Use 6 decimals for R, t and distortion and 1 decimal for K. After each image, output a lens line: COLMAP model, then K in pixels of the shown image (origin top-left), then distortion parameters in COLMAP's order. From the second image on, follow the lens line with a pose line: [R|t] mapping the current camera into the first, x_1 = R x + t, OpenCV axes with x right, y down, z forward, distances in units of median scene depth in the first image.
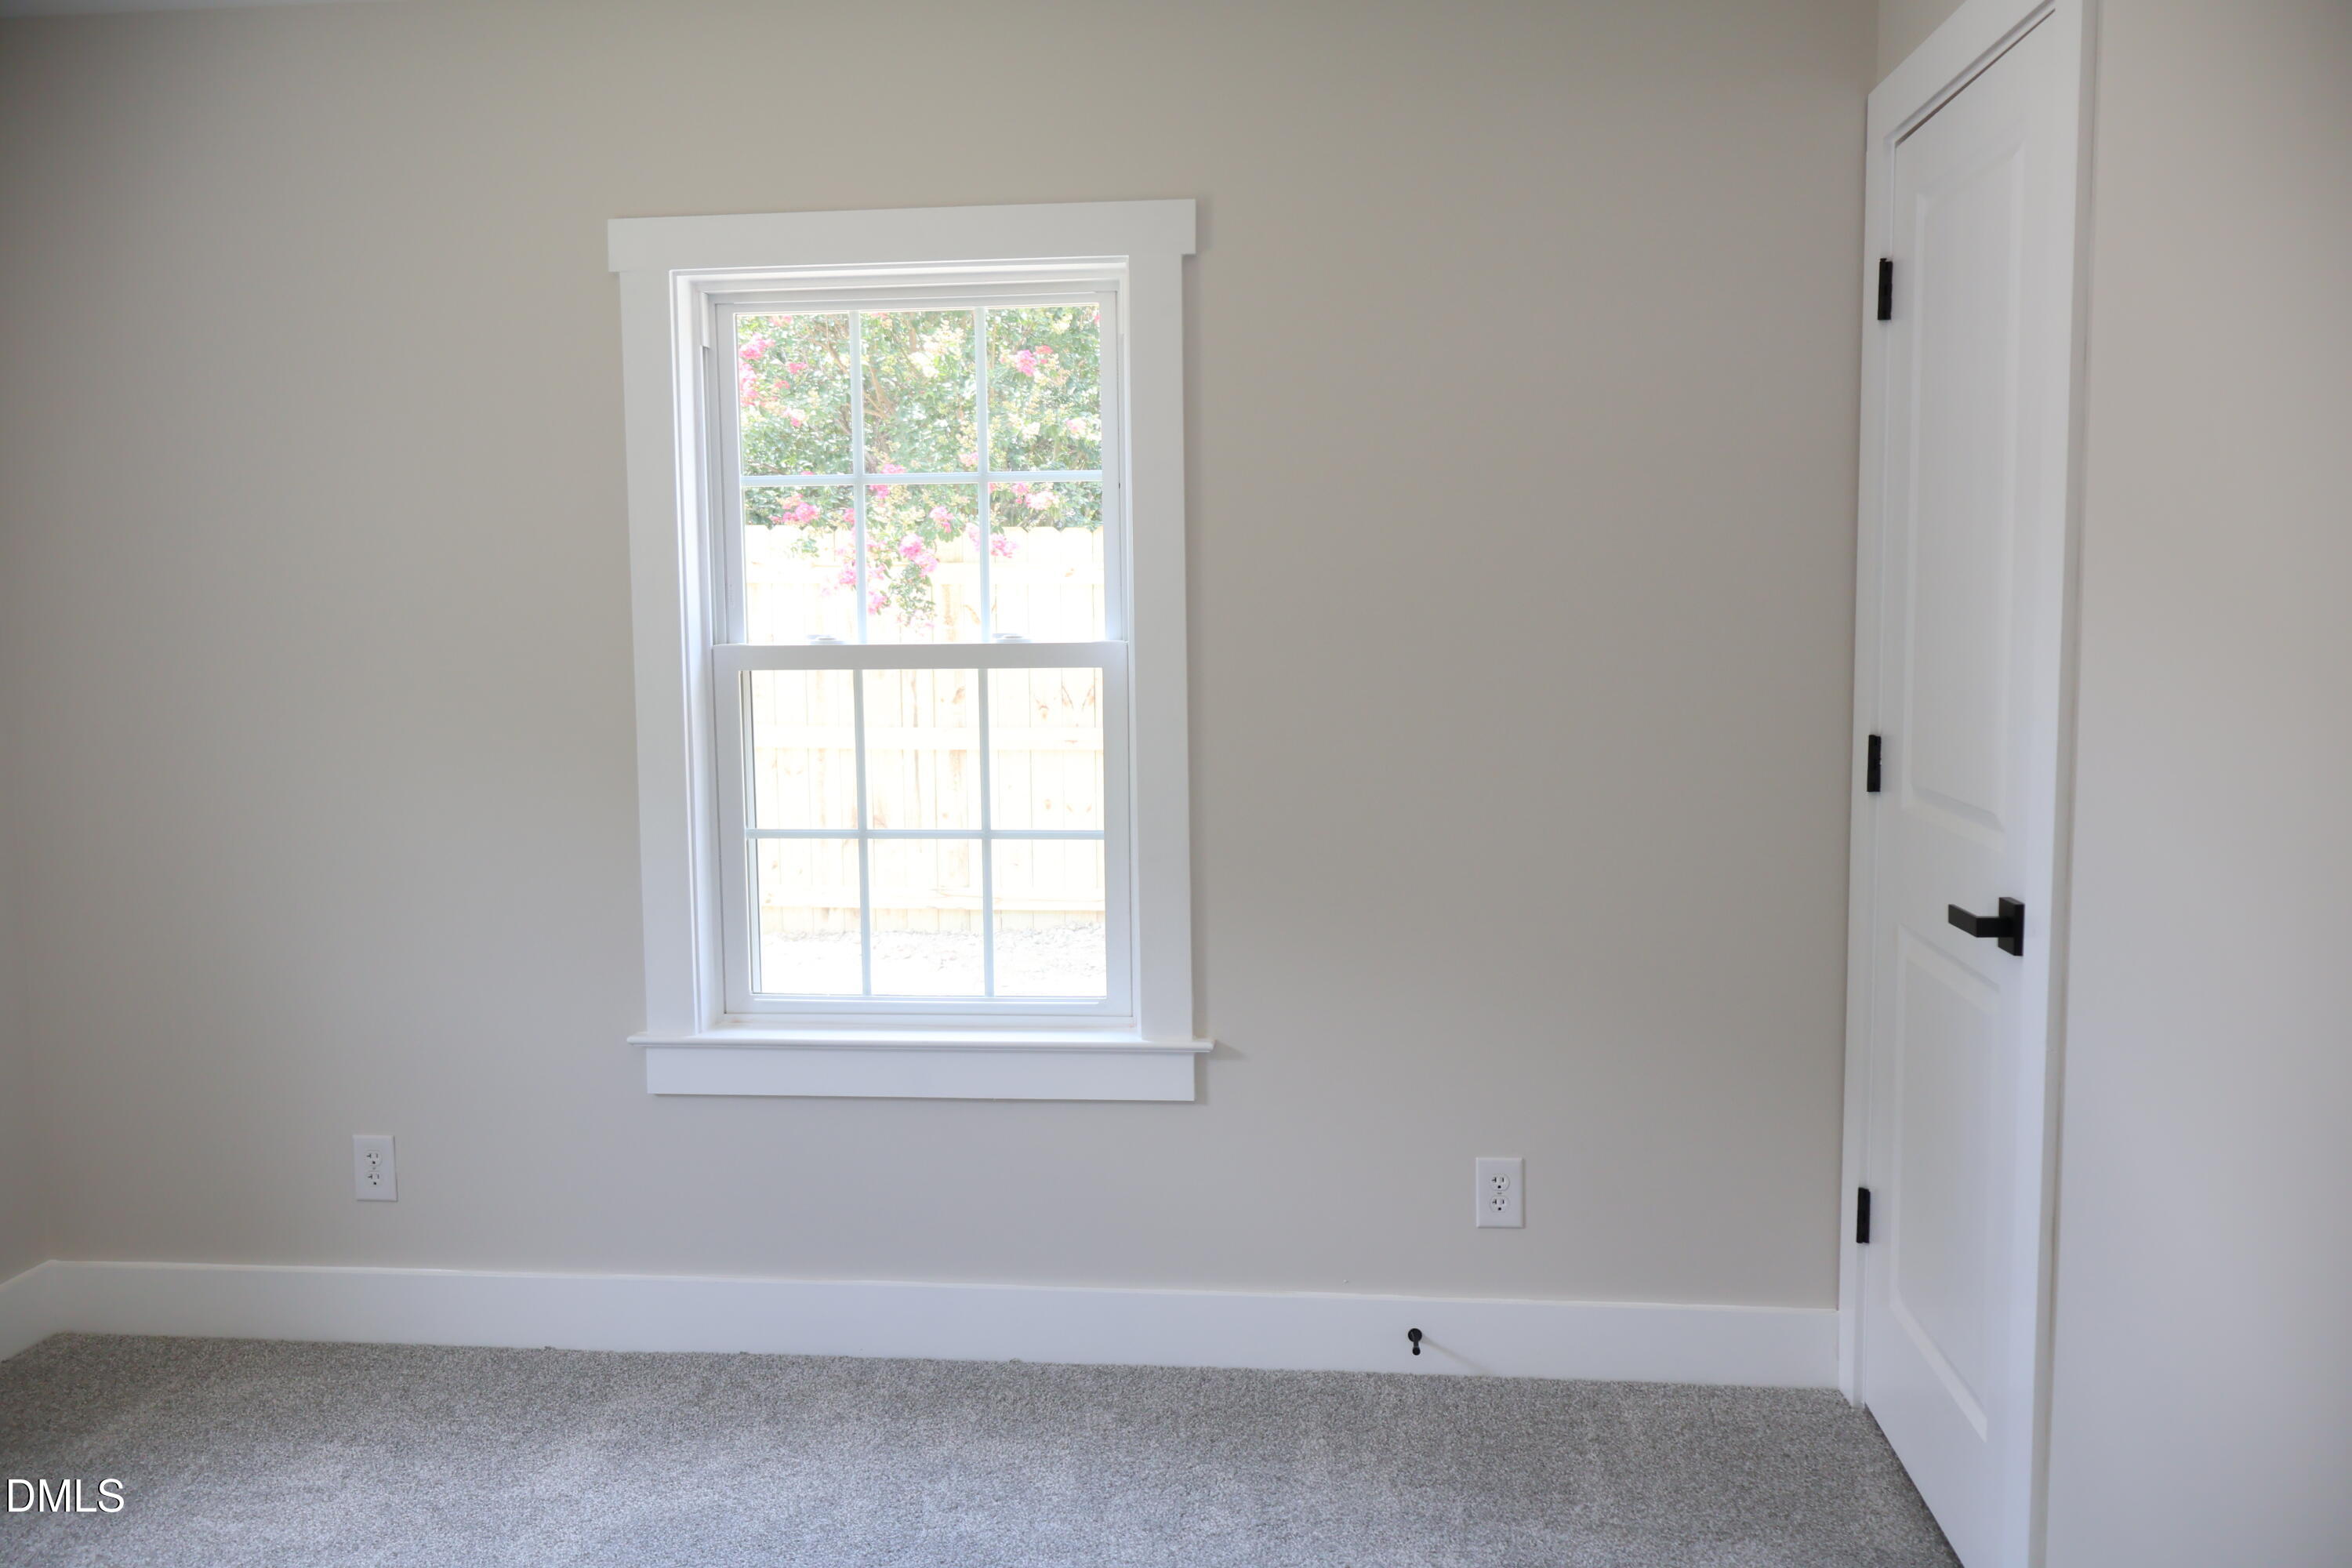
lens RADIAL K [[1975.3, 0, 1125.9], [0, 1975.3, 785.8], [0, 0, 1]] dist [0.011248, 0.004879]
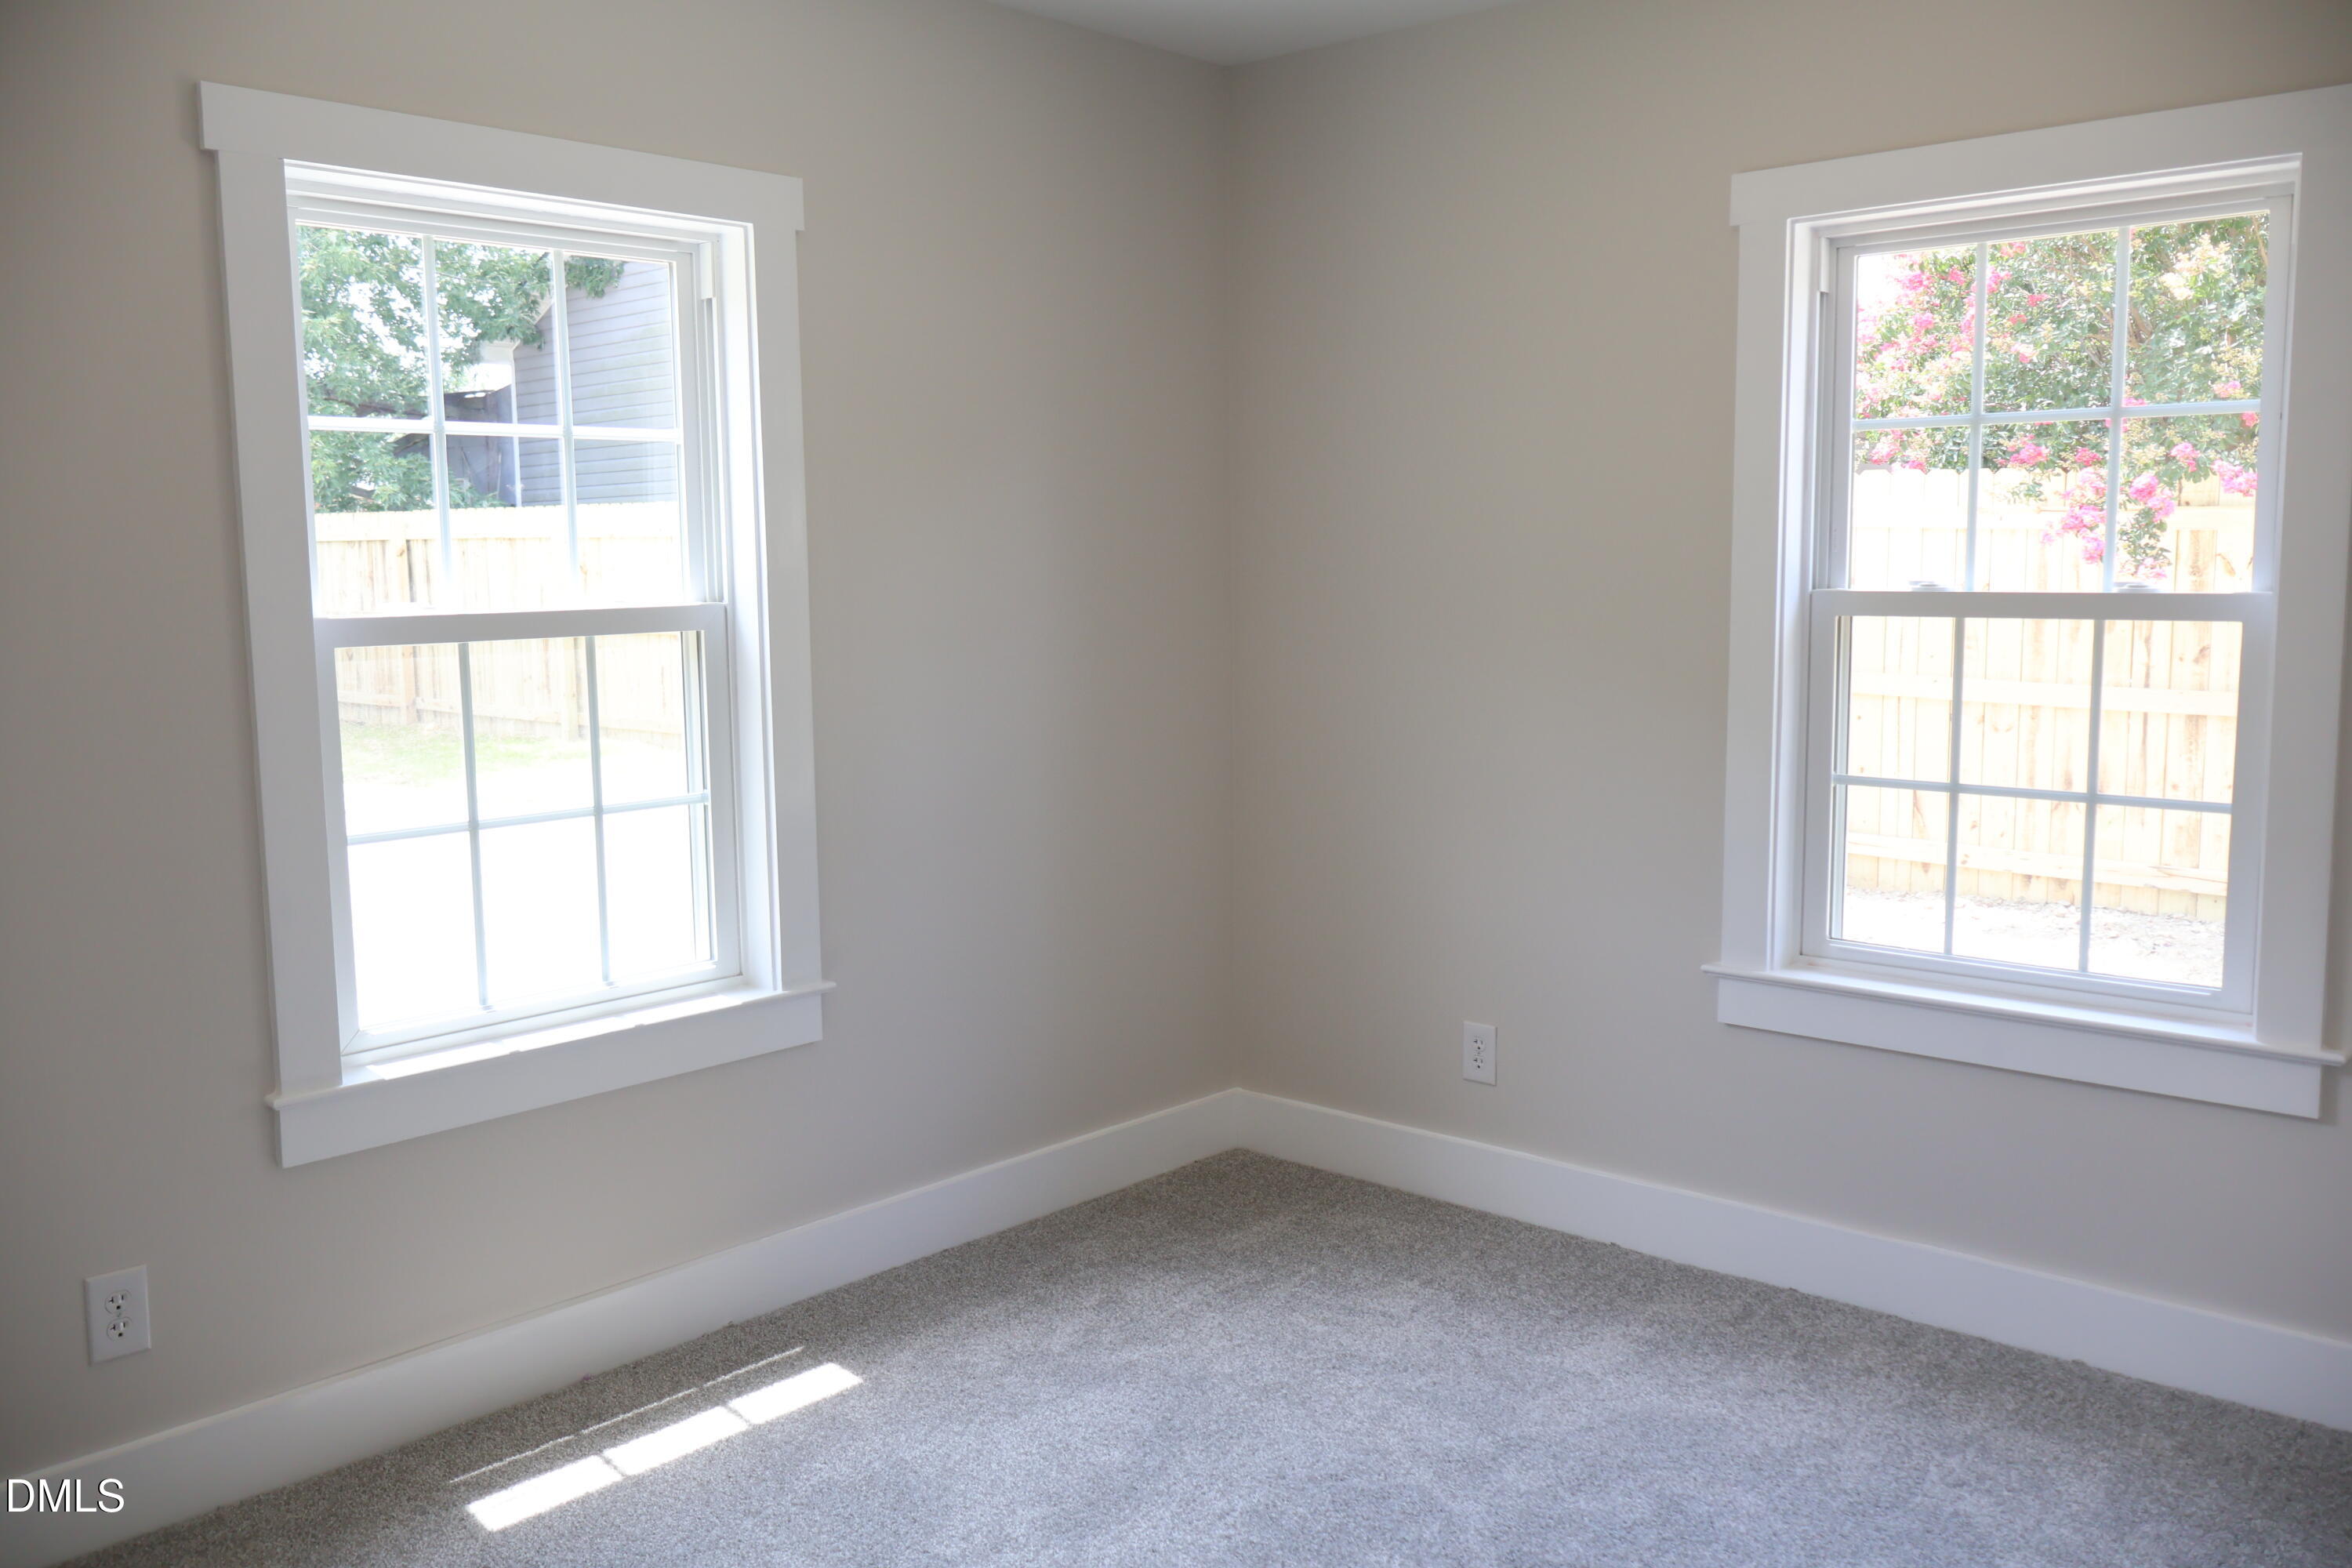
lens RADIAL K [[1975.3, 0, 1168.2], [0, 1975.3, 780.0], [0, 0, 1]] dist [0.011248, 0.004879]
pose [[0.813741, 0.072950, -0.576632, 0.115131], [-0.059508, 0.997336, 0.042196, 0.002665], [0.578174, -0.000023, 0.815913, -0.013020]]
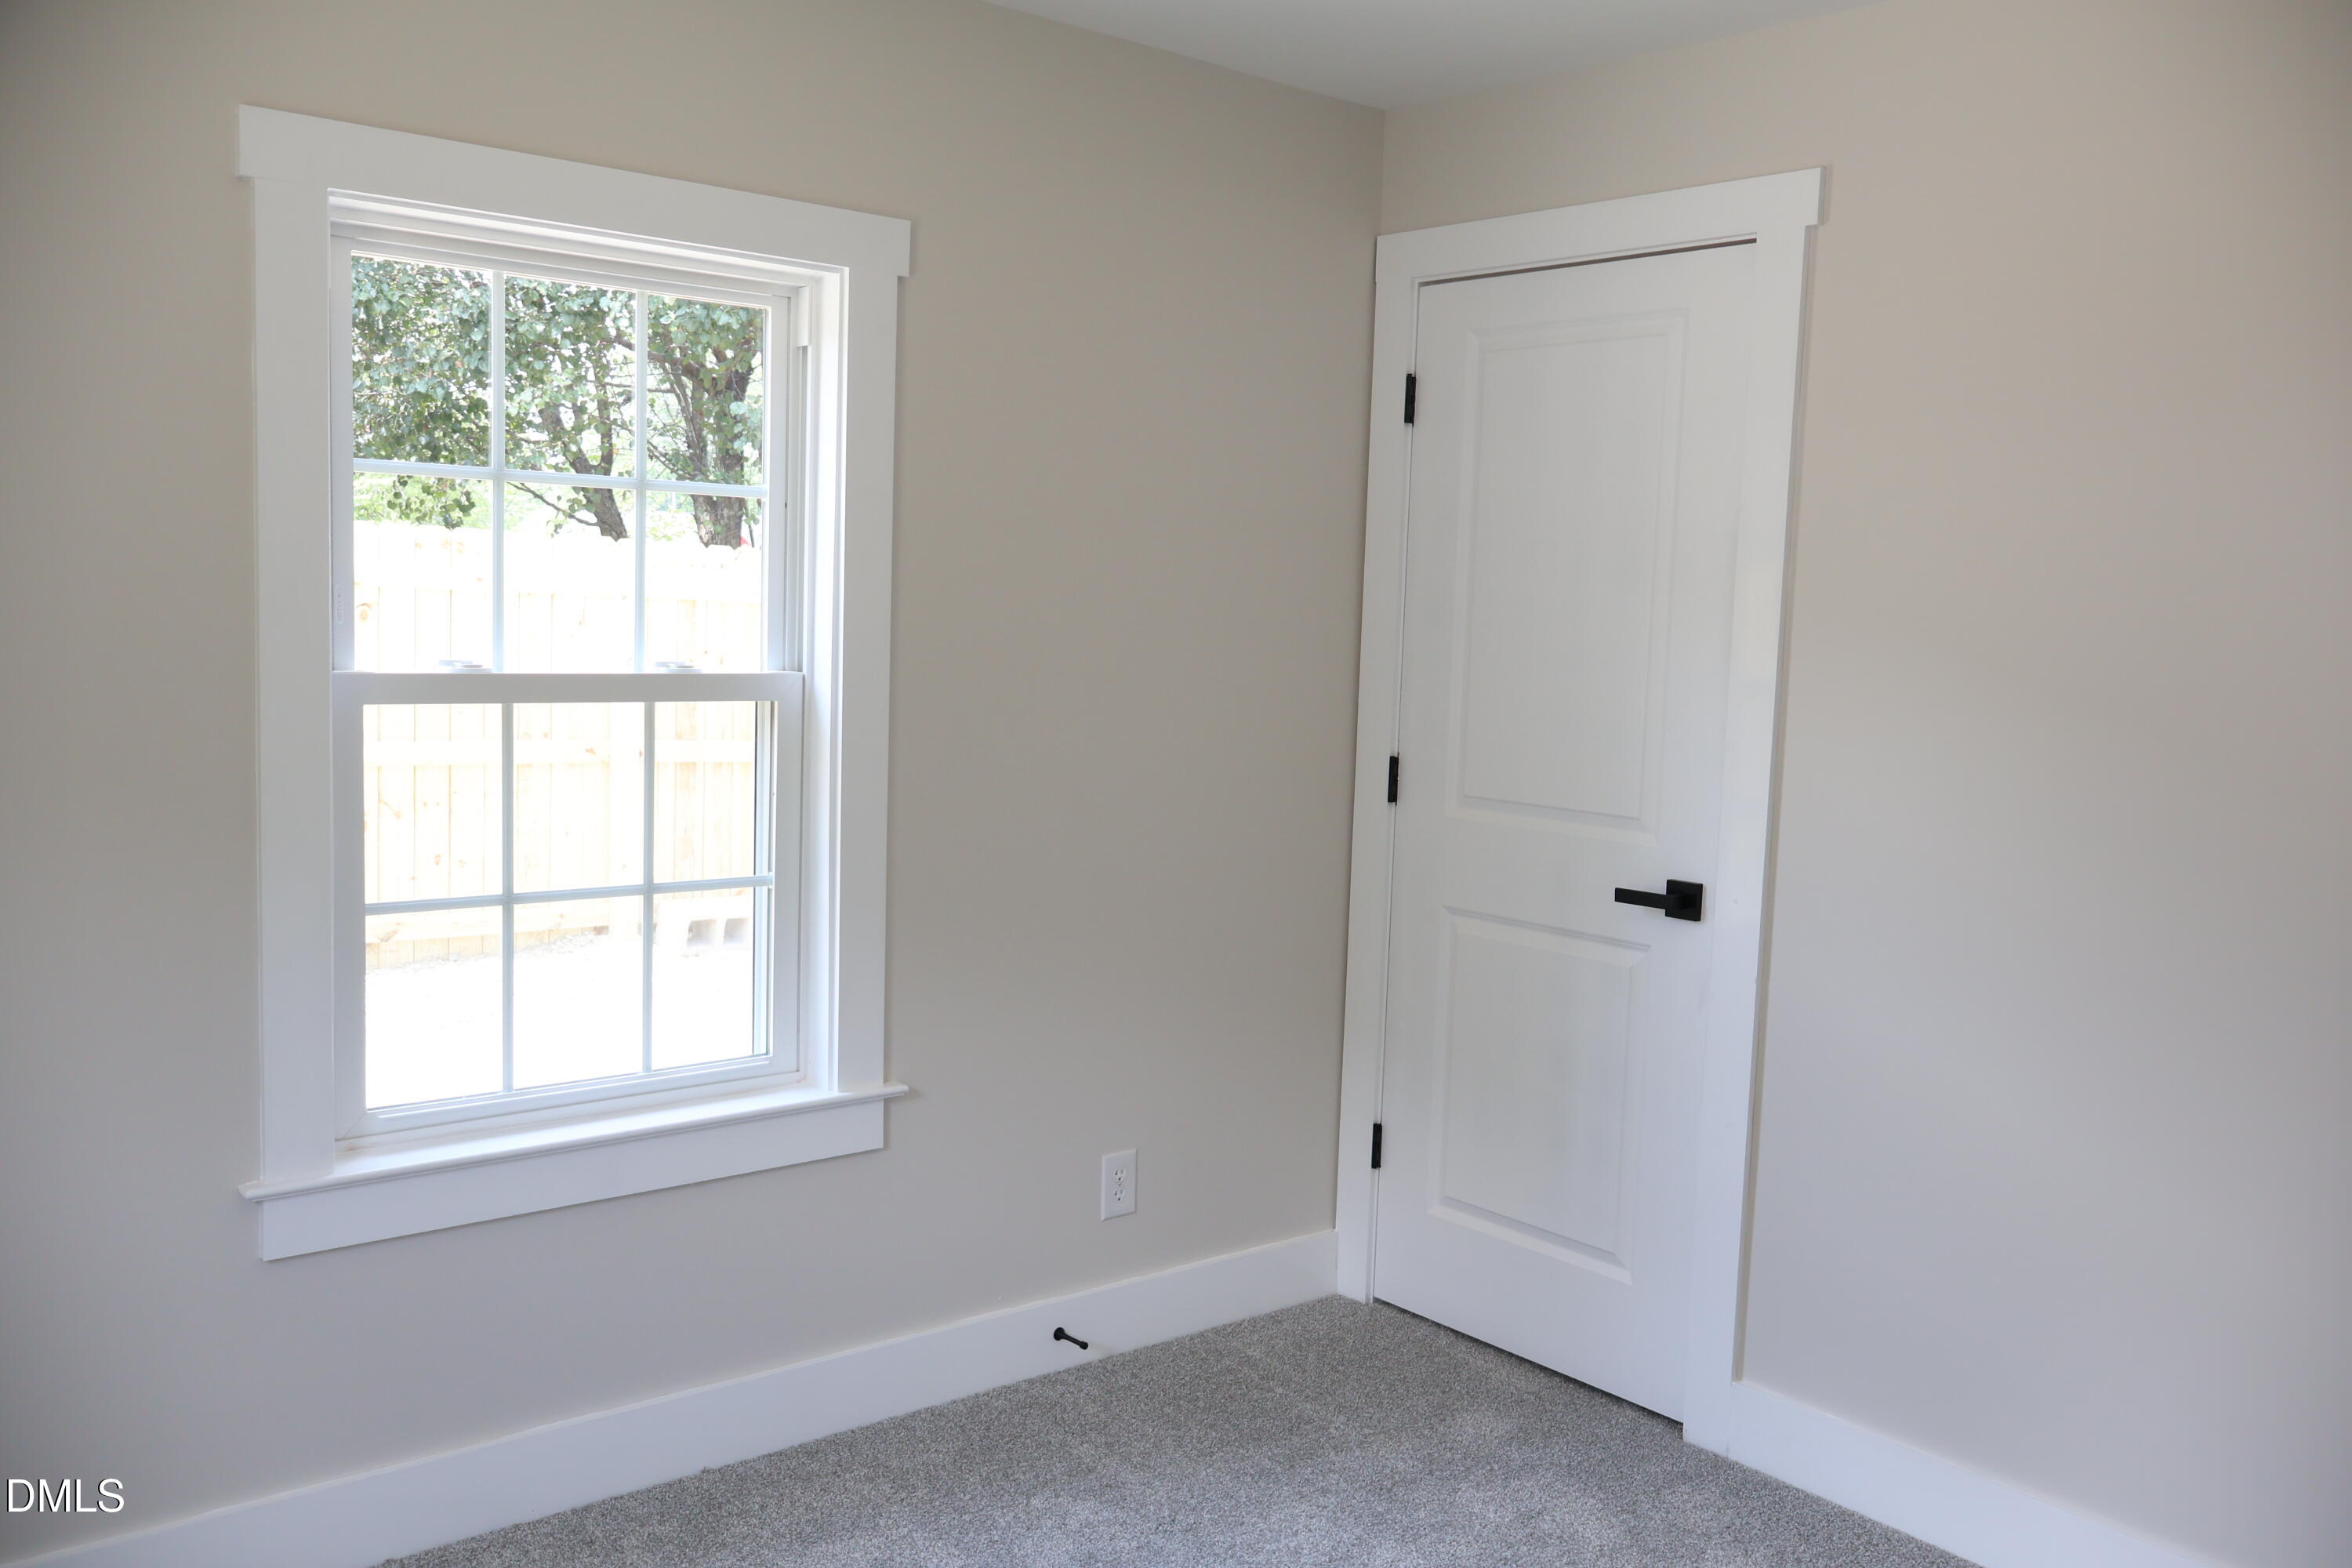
lens RADIAL K [[1975.3, 0, 1161.6], [0, 1975.3, 800.1], [0, 0, 1]] dist [0.011248, 0.004879]
pose [[0.689931, -0.039004, 0.722823, -0.561532], [0.031583, 0.999218, 0.023773, -0.029630], [-0.723186, 0.006427, 0.690624, 0.227657]]
